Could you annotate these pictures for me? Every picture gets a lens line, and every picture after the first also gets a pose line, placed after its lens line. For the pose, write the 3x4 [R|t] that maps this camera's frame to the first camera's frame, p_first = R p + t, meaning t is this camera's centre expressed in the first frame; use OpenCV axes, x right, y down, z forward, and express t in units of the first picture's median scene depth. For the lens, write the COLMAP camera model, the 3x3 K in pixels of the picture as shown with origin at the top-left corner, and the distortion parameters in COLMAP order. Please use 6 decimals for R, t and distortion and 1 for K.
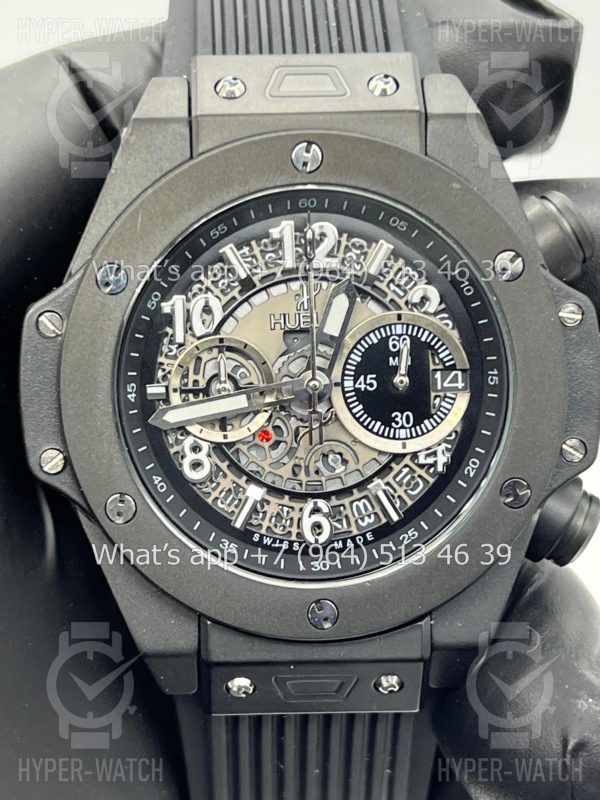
lens RADIAL K [[1880.8, 0, 300.0], [0, 1880.8, 400.0], [0, 0, 1]] dist [0.248431, -0.079026]
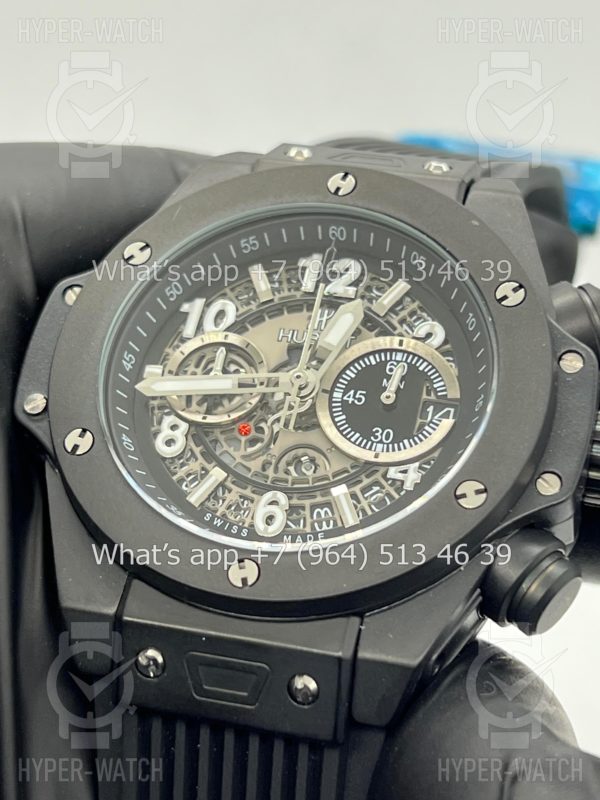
lens RADIAL K [[1880.8, 0, 300.0], [0, 1880.8, 400.0], [0, 0, 1]] dist [0.248431, -0.079026]
pose [[0.950300, 0.122688, -0.286141, 0.291378], [-0.253134, 0.839550, -0.480707, 0.475808], [0.181253, 0.529248, 0.828881, 0.173708]]
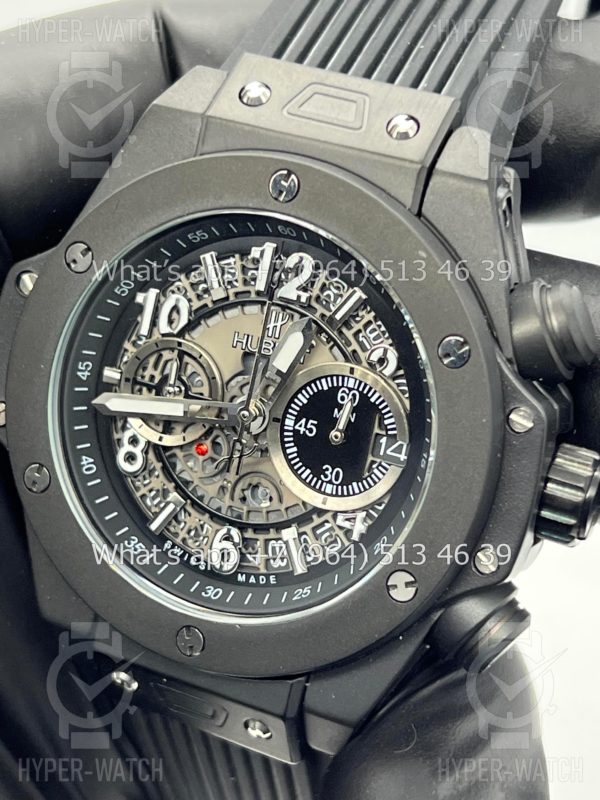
lens RADIAL K [[1880.8, 0, 300.0], [0, 1880.8, 400.0], [0, 0, 1]] dist [0.248431, -0.079026]
pose [[0.886061, 0.281069, -0.368641, 0.381680], [-0.248773, 0.959320, 0.133481, -0.149372], [0.391162, -0.026564, 0.919938, 0.117146]]
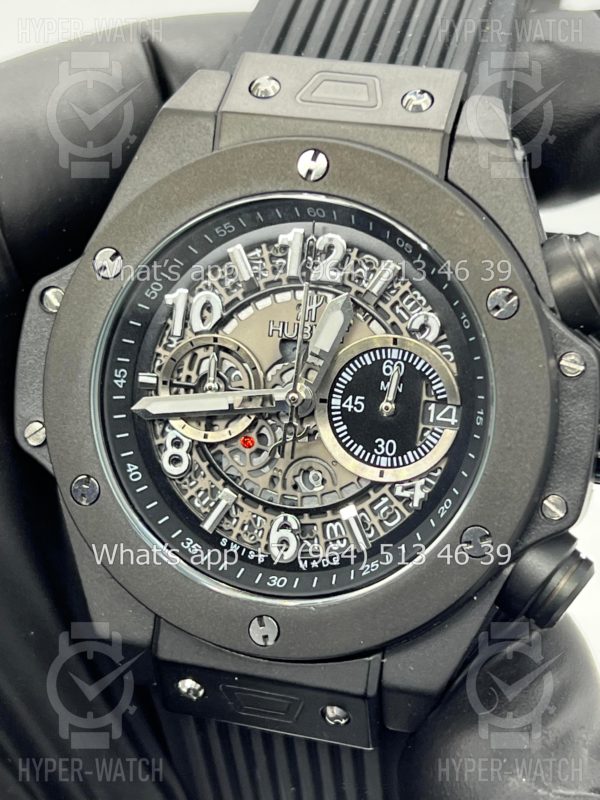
lens RADIAL K [[1880.8, 0, 300.0], [0, 1880.8, 400.0], [0, 0, 1]] dist [0.248431, -0.079026]
pose [[0.949453, 0.148122, -0.276766, 0.276532], [-0.147623, 0.988782, 0.022761, -0.029017], [0.277032, 0.019247, 0.960668, 0.061604]]
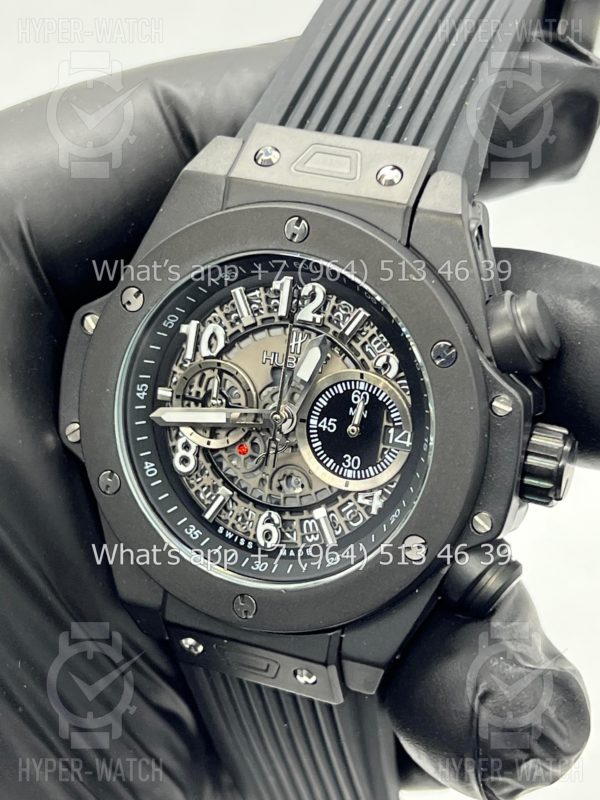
lens RADIAL K [[1880.8, 0, 300.0], [0, 1880.8, 400.0], [0, 0, 1]] dist [0.248431, -0.079026]
pose [[0.902714, 0.214411, -0.373009, 0.452591], [-0.181713, 0.975857, 0.121176, -0.162605], [0.389985, -0.041607, 0.919881, -0.082446]]
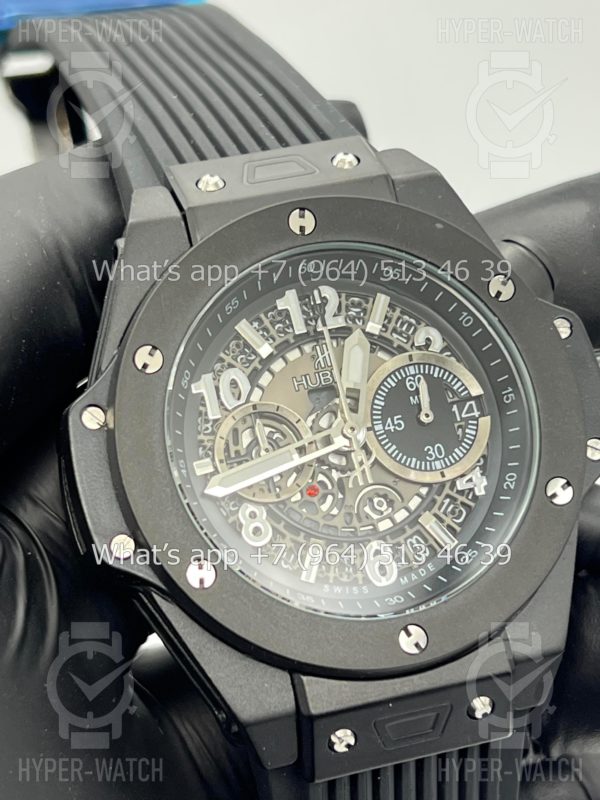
lens RADIAL K [[1880.8, 0, 300.0], [0, 1880.8, 400.0], [0, 0, 1]] dist [0.248431, -0.079026]
pose [[0.964180, -0.179481, 0.195303, -0.218181], [0.219748, 0.952864, -0.209191, 0.186204], [-0.148551, 0.244616, 0.958173, -0.002064]]
